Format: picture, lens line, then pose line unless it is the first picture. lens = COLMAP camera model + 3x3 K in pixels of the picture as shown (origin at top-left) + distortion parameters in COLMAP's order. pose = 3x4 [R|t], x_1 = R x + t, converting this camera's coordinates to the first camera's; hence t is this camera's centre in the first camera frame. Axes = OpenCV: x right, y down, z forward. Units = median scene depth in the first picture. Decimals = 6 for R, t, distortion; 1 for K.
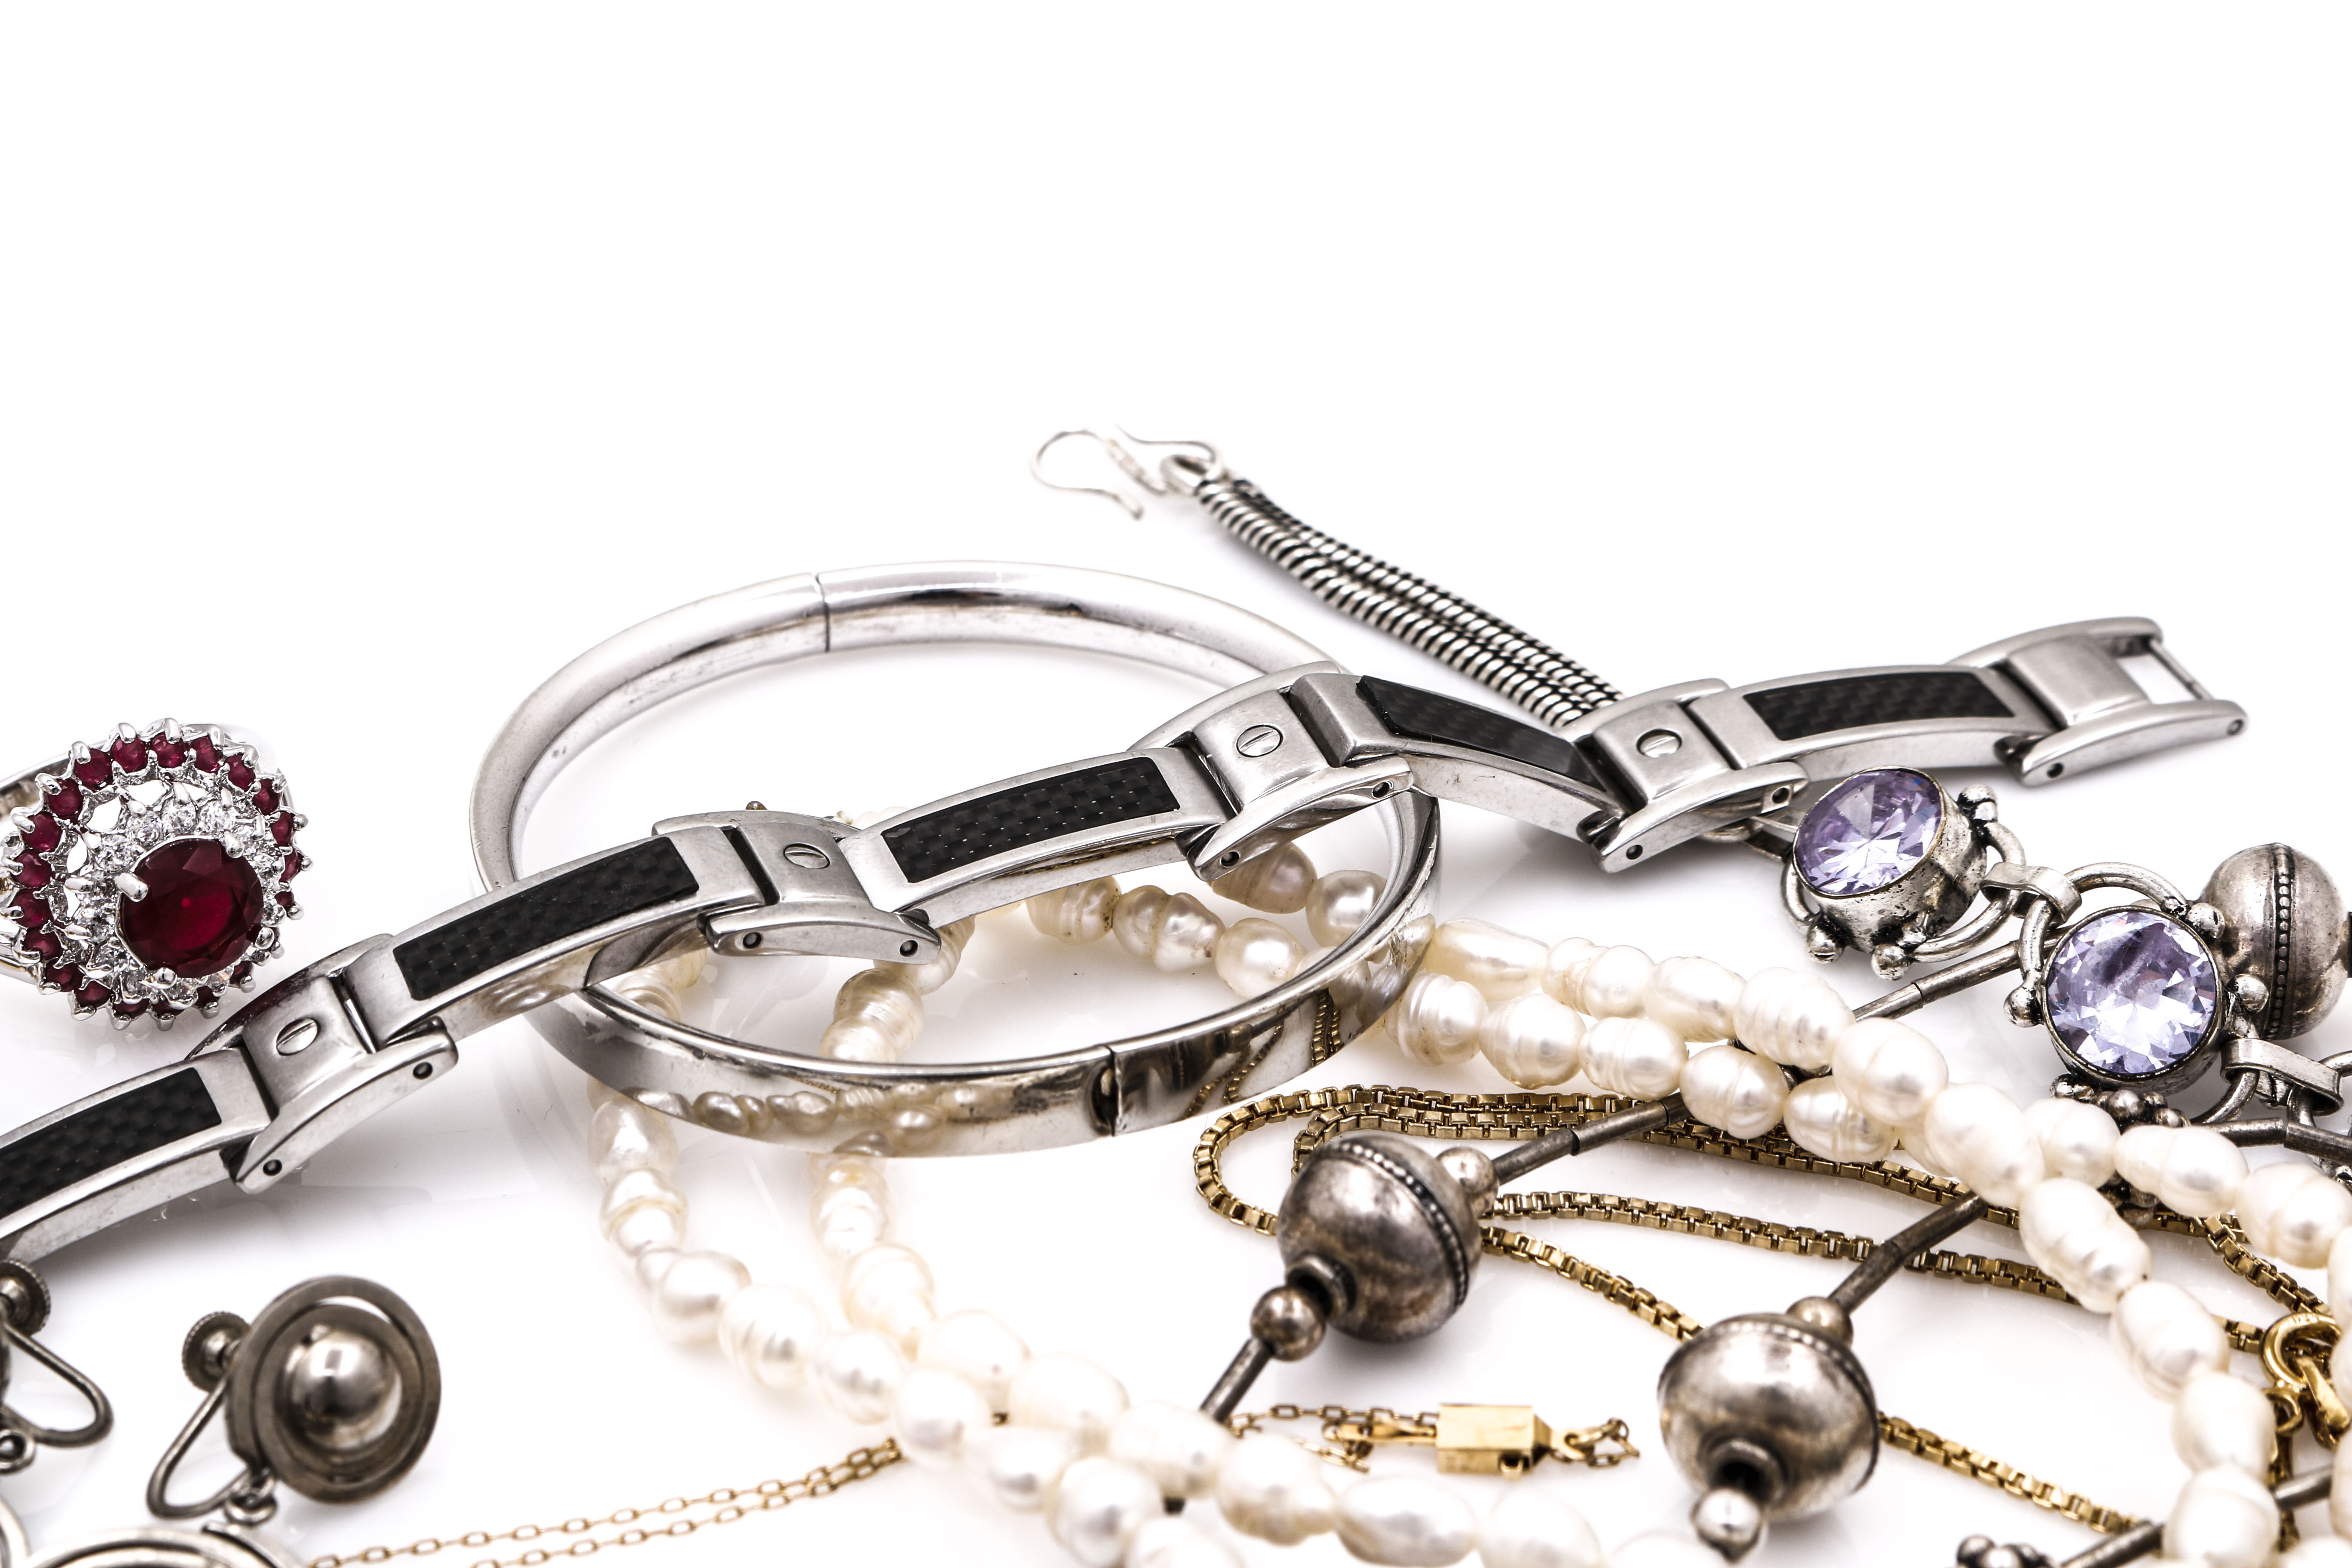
lens RADIAL K [[4919.5, 0, 1174.5], [0, 4919.5, 820.8], [0, 0, 1]] dist [-0.014001, 0.219306]
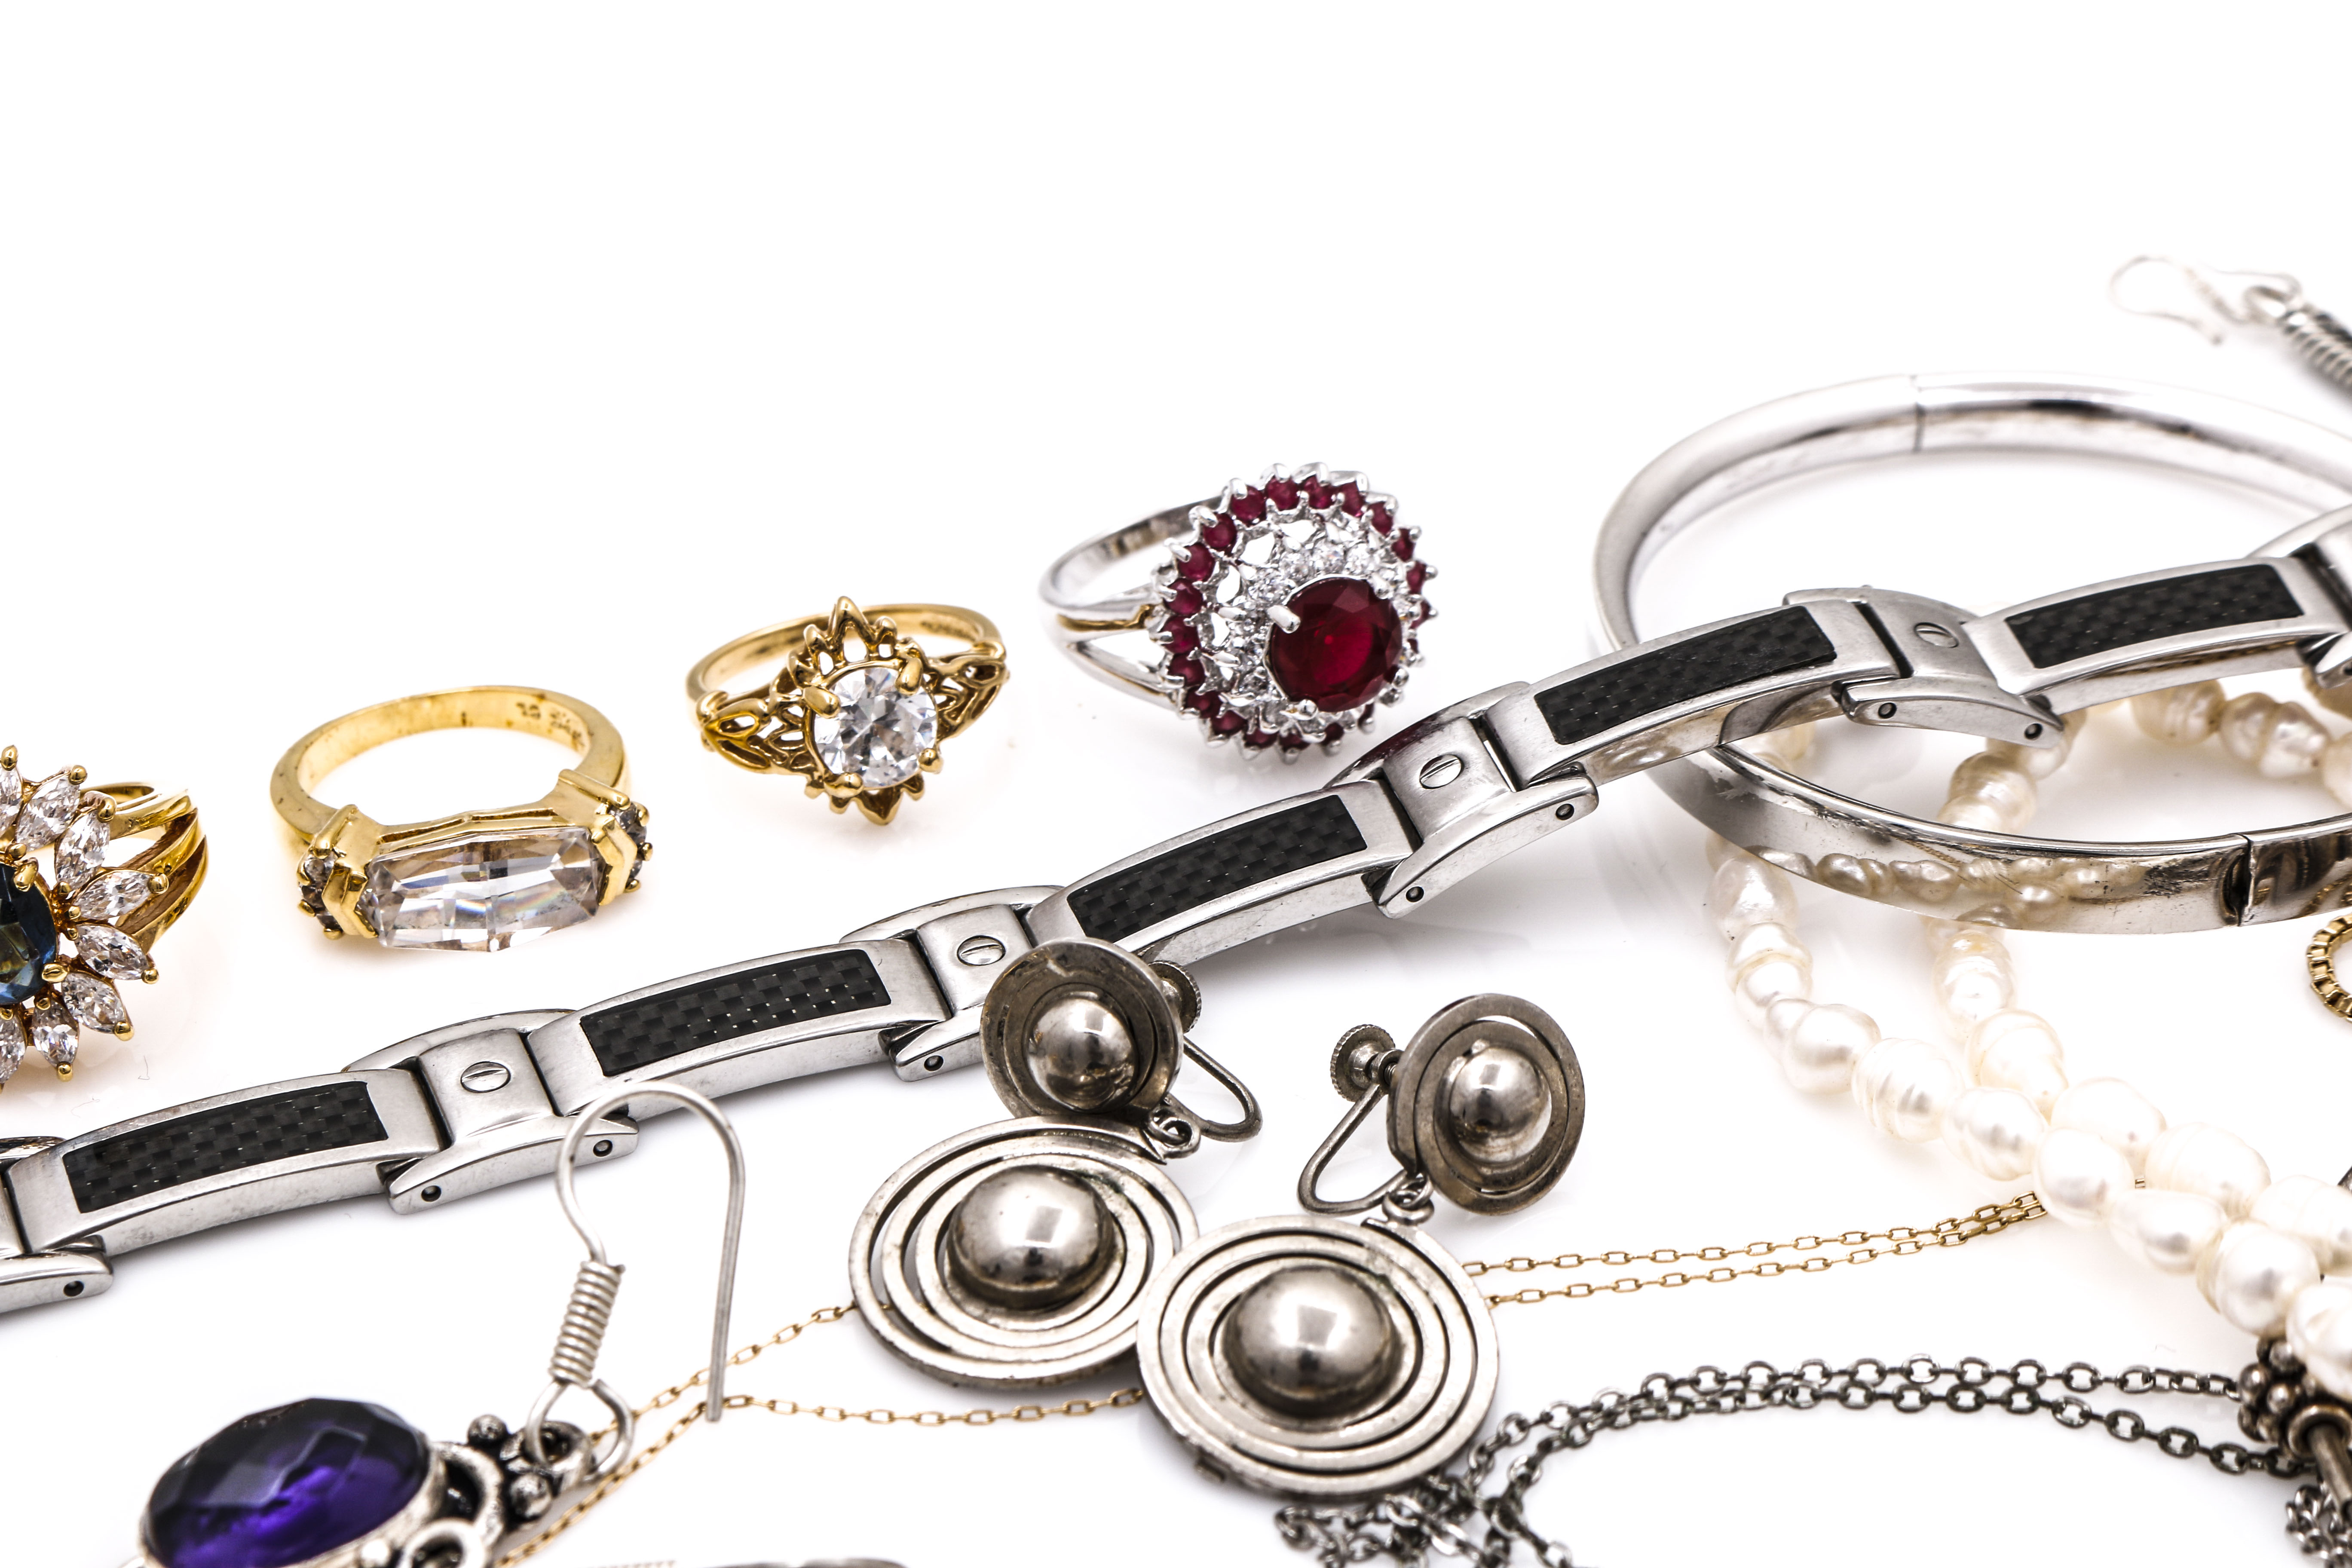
lens RADIAL K [[4919.5, 0, 1174.5], [0, 4919.5, 820.8], [0, 0, 1]] dist [-0.014001, 0.219306]
pose [[0.989681, 0.072535, -0.123575, -0.104806], [-0.070828, 0.997323, 0.018154, 0.039195], [0.124561, -0.009214, 0.992169, -0.033473]]
